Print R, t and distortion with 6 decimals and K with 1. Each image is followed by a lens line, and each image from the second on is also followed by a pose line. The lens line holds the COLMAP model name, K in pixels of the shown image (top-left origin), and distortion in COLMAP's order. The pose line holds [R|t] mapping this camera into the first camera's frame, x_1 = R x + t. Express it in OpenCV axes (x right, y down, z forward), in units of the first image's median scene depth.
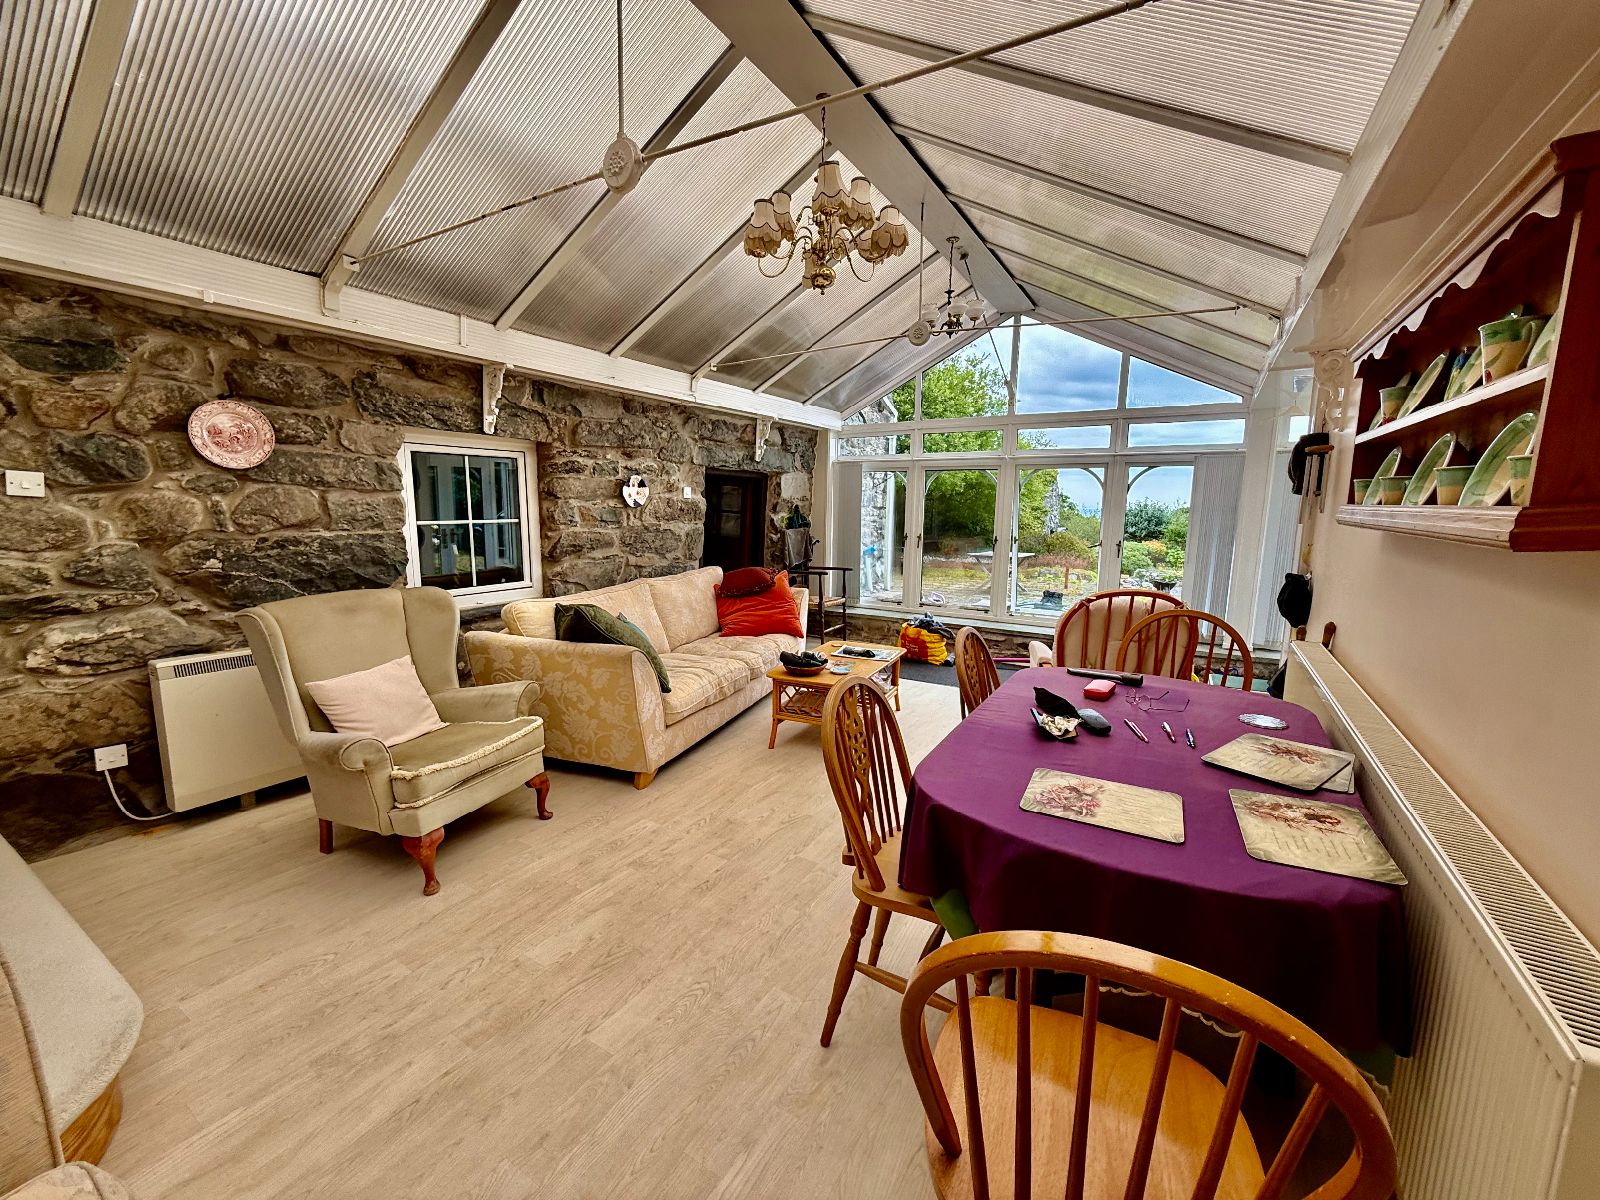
lens RADIAL K [[637.8, 0, 805.8], [0, 637.8, 597.1], [0, 0, 1]] dist [-0.000246, -0.000221]
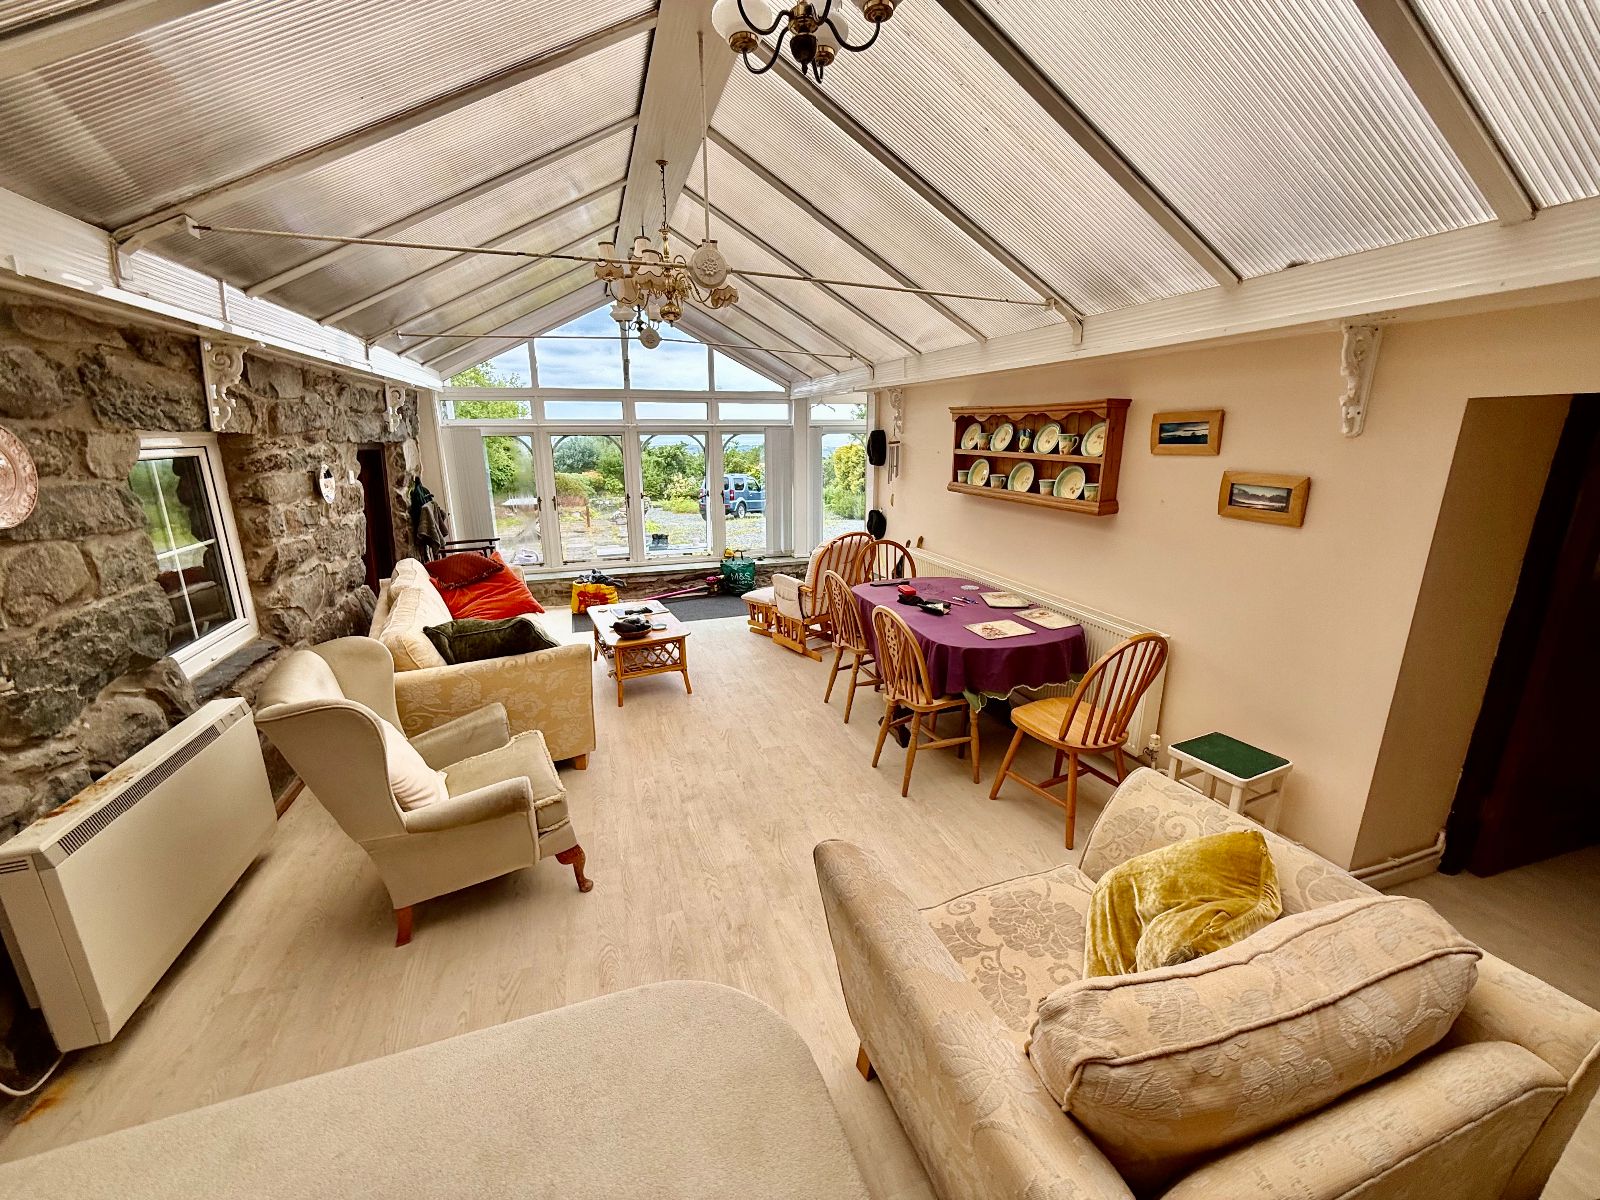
lens RADIAL K [[637.8, 0, 806.3], [0, 637.8, 596.2], [0, 0, 1]] dist [-0.000246, -0.000221]
pose [[0.635743, -0.204912, 0.744205, -0.715969], [0.121954, 0.978676, 0.165291, -0.117827], [-0.762206, -0.014323, 0.647176, -0.005228]]
